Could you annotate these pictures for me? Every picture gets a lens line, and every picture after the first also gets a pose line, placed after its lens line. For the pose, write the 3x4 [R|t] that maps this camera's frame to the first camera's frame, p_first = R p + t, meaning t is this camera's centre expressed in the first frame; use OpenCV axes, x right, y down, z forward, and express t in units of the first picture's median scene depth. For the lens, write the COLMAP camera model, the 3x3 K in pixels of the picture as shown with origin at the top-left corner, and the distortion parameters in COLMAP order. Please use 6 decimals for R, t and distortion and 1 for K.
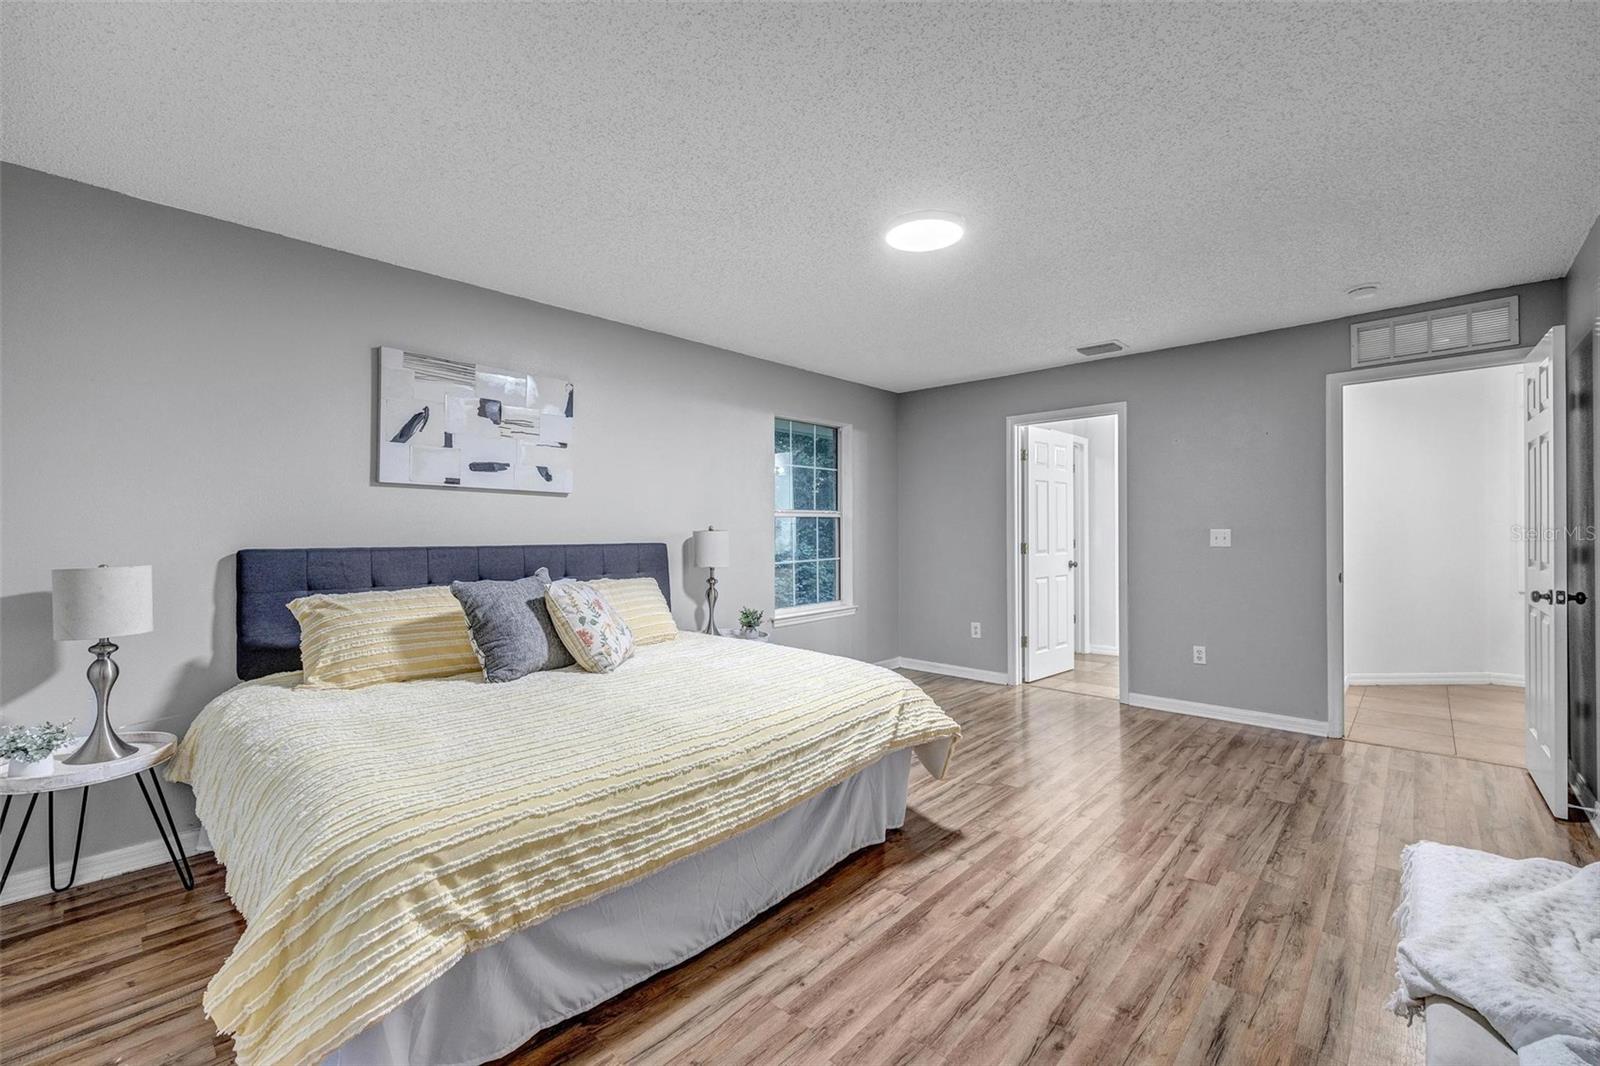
lens RADIAL K [[664.7, 0, 800.0], [0, 664.7, 533.0], [0, 0, 1]] dist [-0.000265, -0.000030]
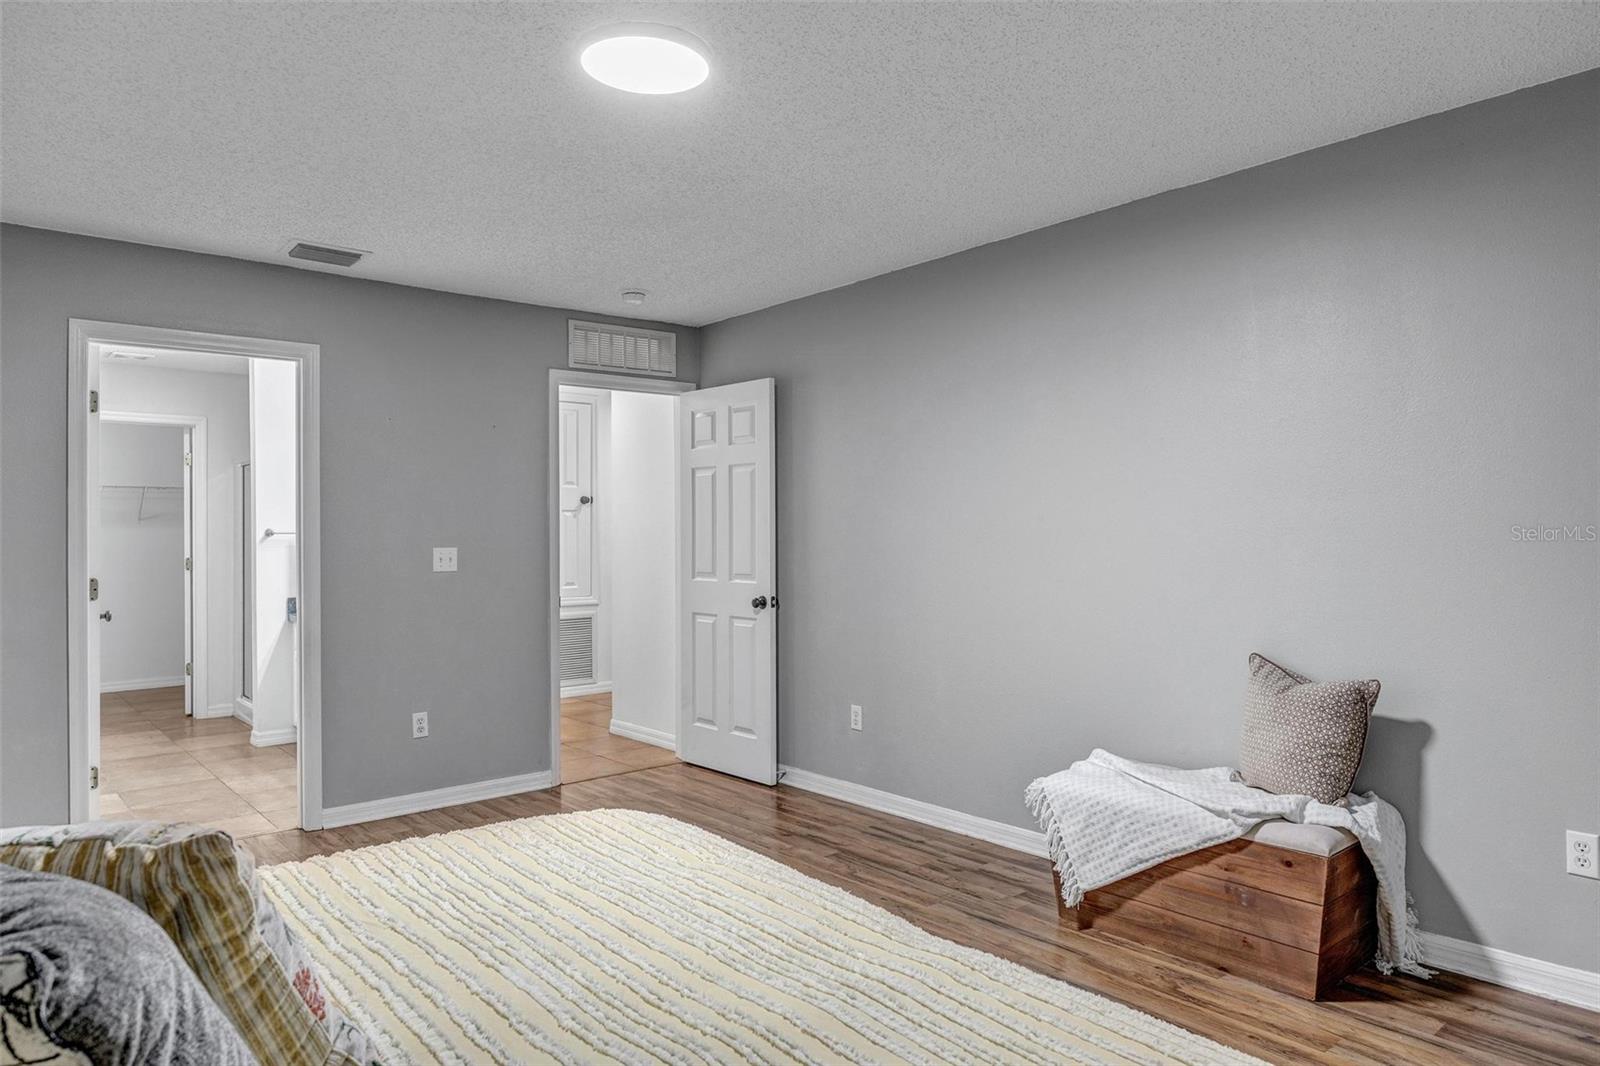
lens RADIAL K [[1015.8, 0, 800.0], [0, 1015.8, 533.0], [0, 0, 1]] dist [0.023697, 0.000004]
pose [[0.141809, 0.014954, 0.989781, -0.483304], [0.014495, 0.999747, -0.017182, 0.003309], [-0.989788, 0.016783, 0.141556, 0.500743]]
